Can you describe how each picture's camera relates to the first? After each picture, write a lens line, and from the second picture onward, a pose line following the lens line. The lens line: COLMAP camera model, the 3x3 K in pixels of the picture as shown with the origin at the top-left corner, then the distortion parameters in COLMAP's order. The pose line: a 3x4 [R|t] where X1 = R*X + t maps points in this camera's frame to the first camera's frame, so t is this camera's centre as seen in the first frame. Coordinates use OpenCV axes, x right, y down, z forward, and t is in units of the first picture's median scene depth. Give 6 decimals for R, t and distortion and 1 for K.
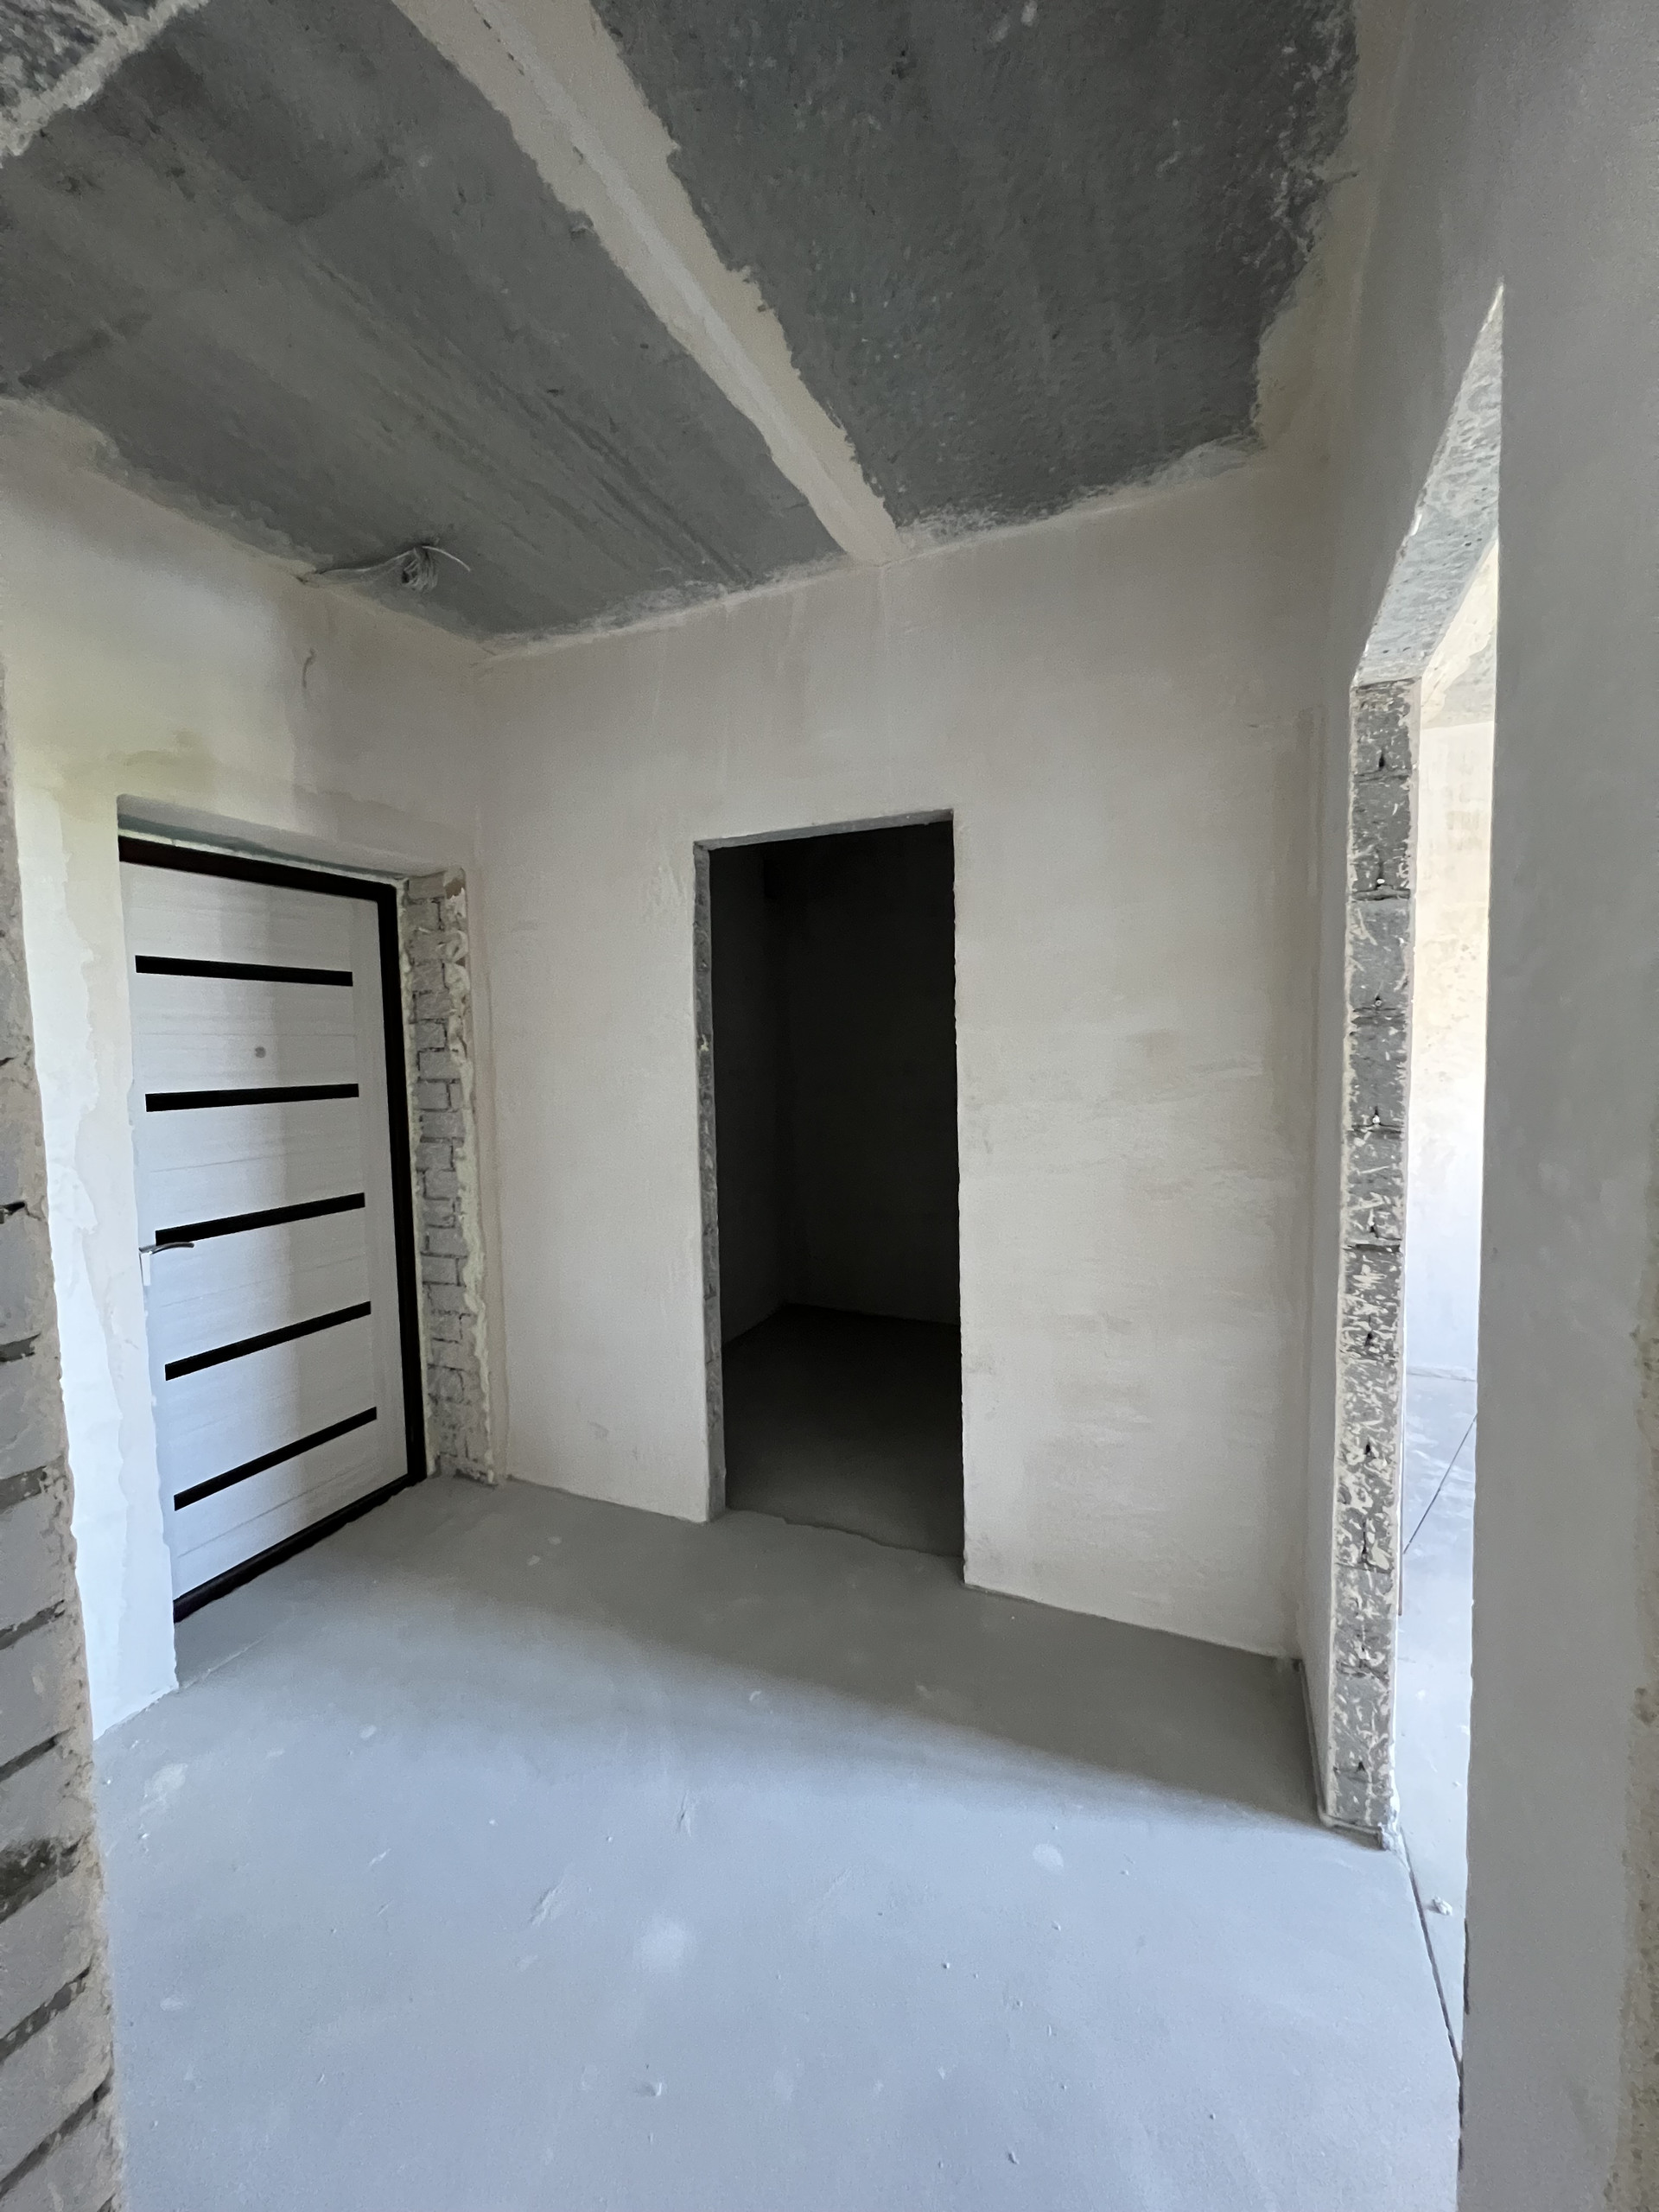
lens RADIAL K [[901.3, 0, 836.6], [0, 901.3, 1102.7], [0, 0, 1]] dist [0.001148, -0.000039]
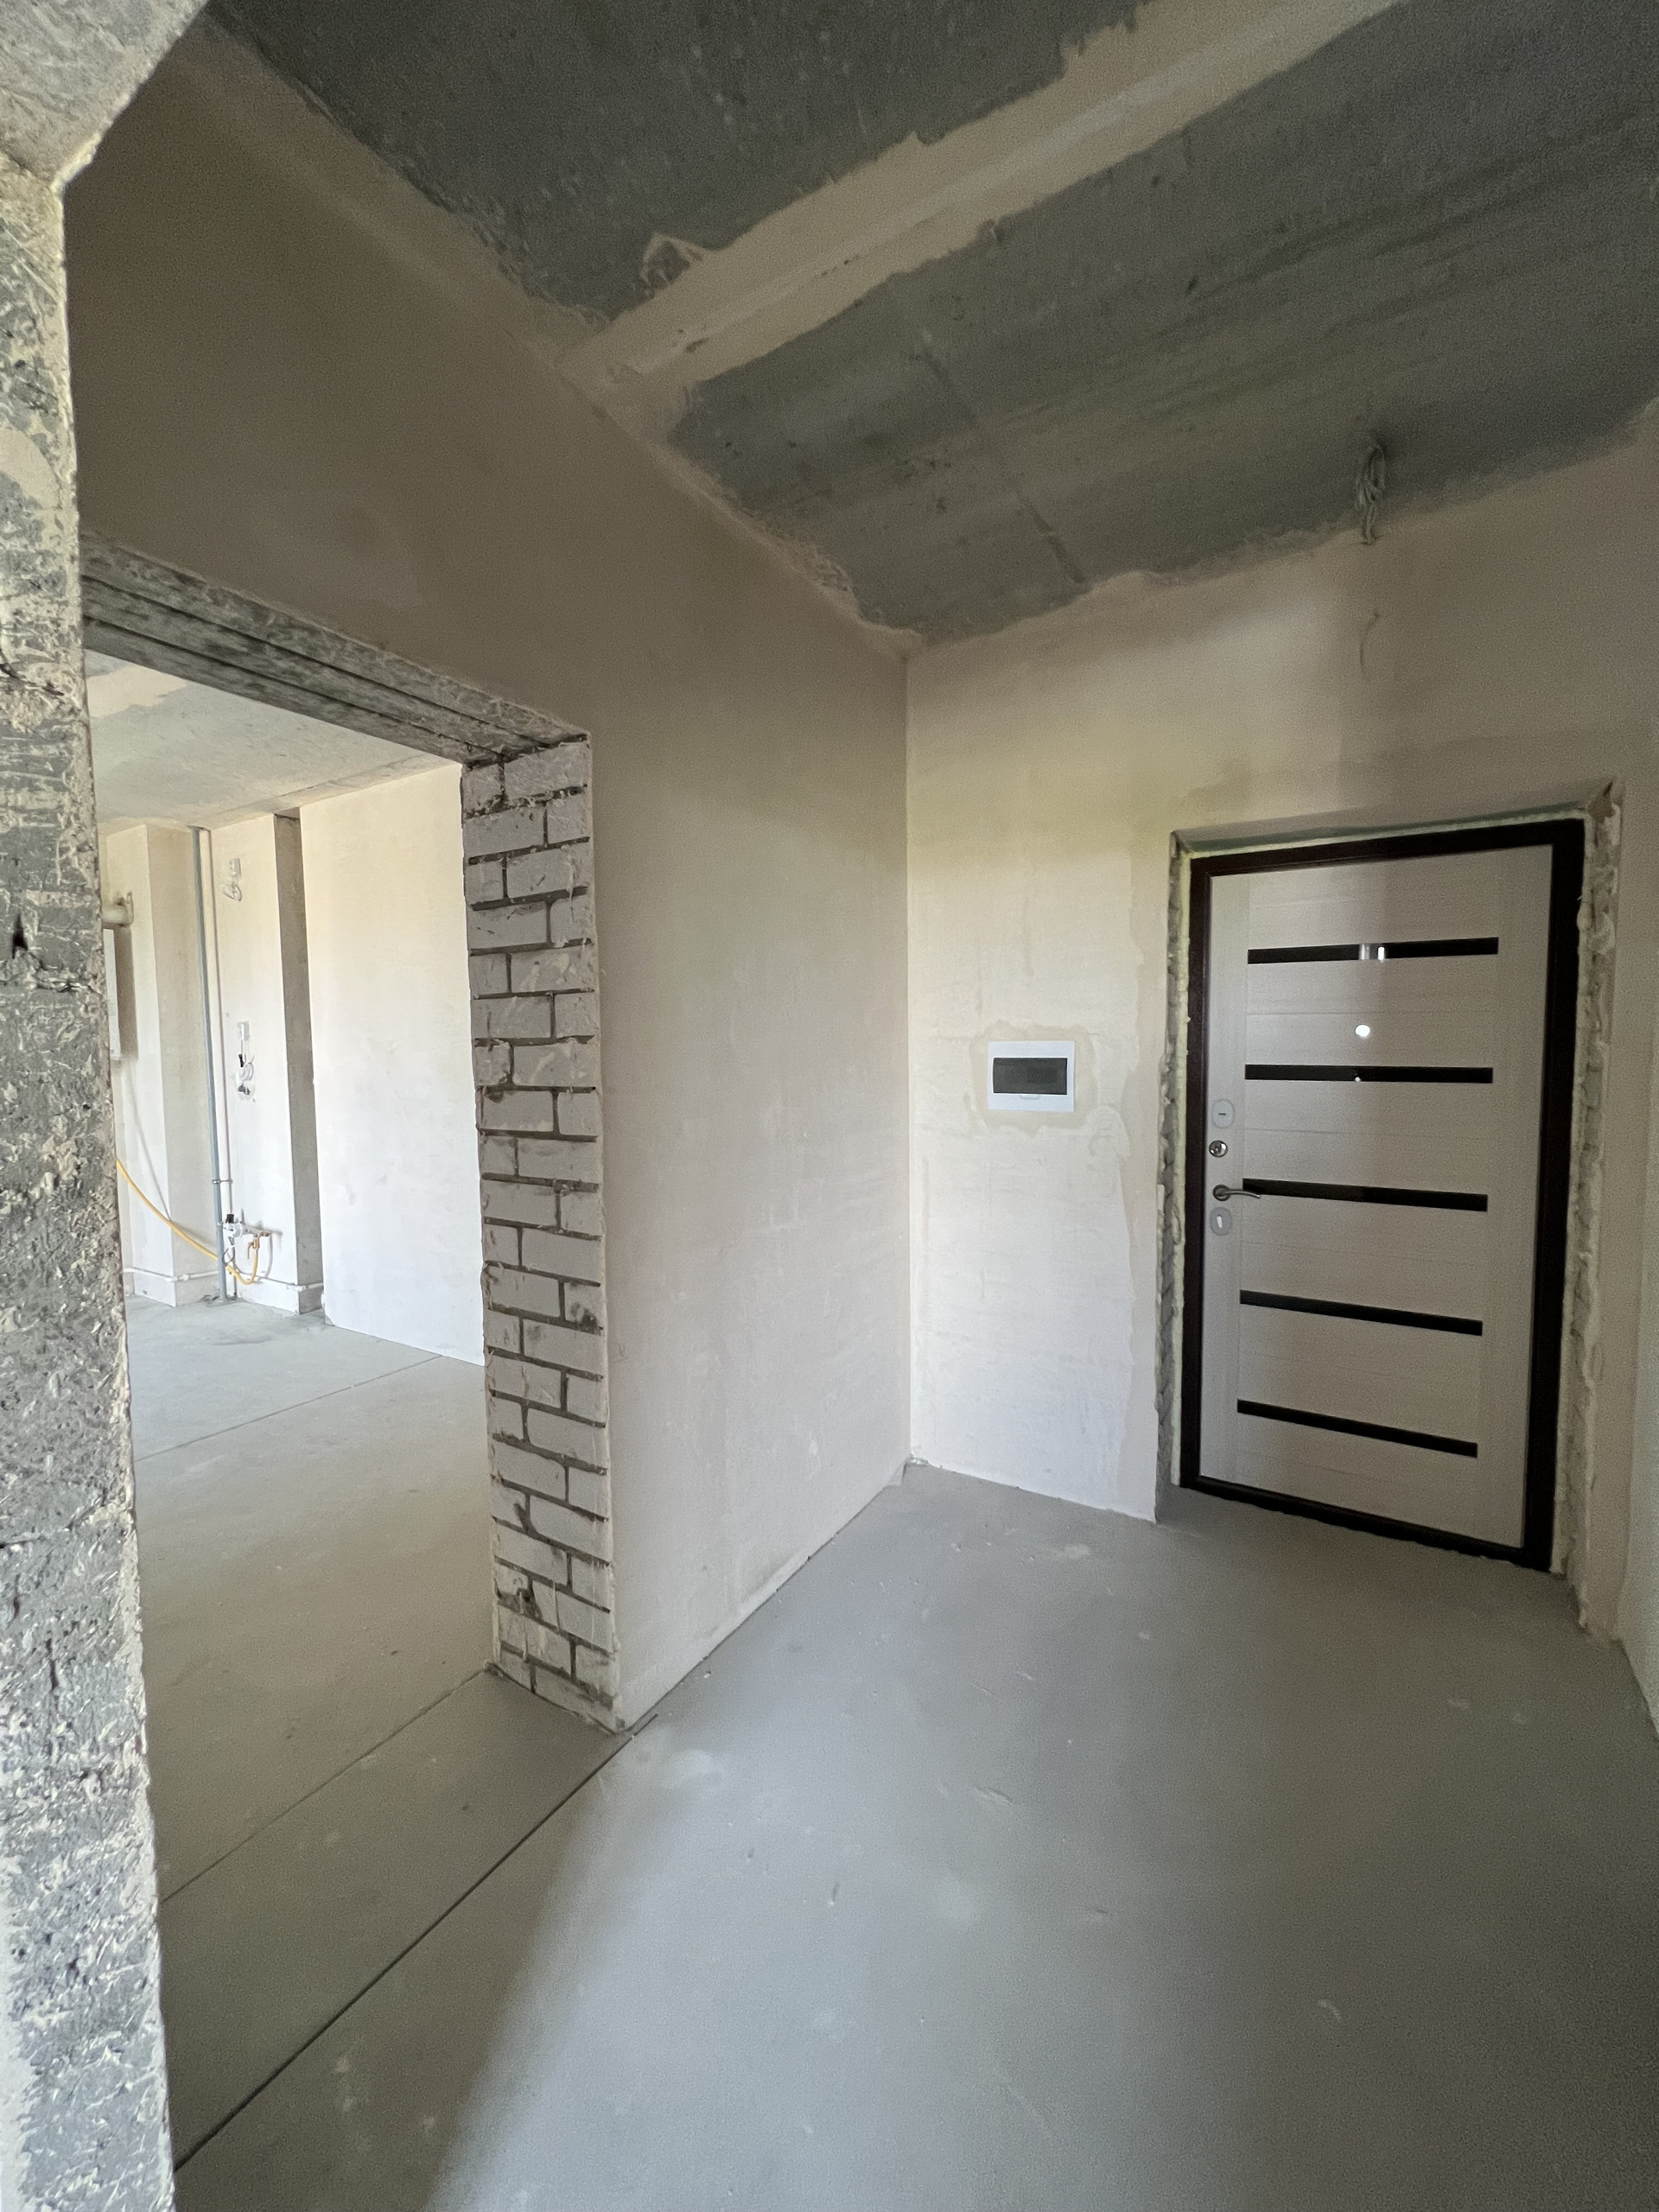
lens RADIAL K [[887.8, 0, 823.1], [0, 887.8, 1098.6], [0, 0, 1]] dist [0.000022, 0.000291]
pose [[-0.149383, 0.086353, -0.985001, 0.498664], [-0.057915, 0.993705, 0.095899, -0.045354], [0.987082, 0.071372, -0.143442, 0.617776]]
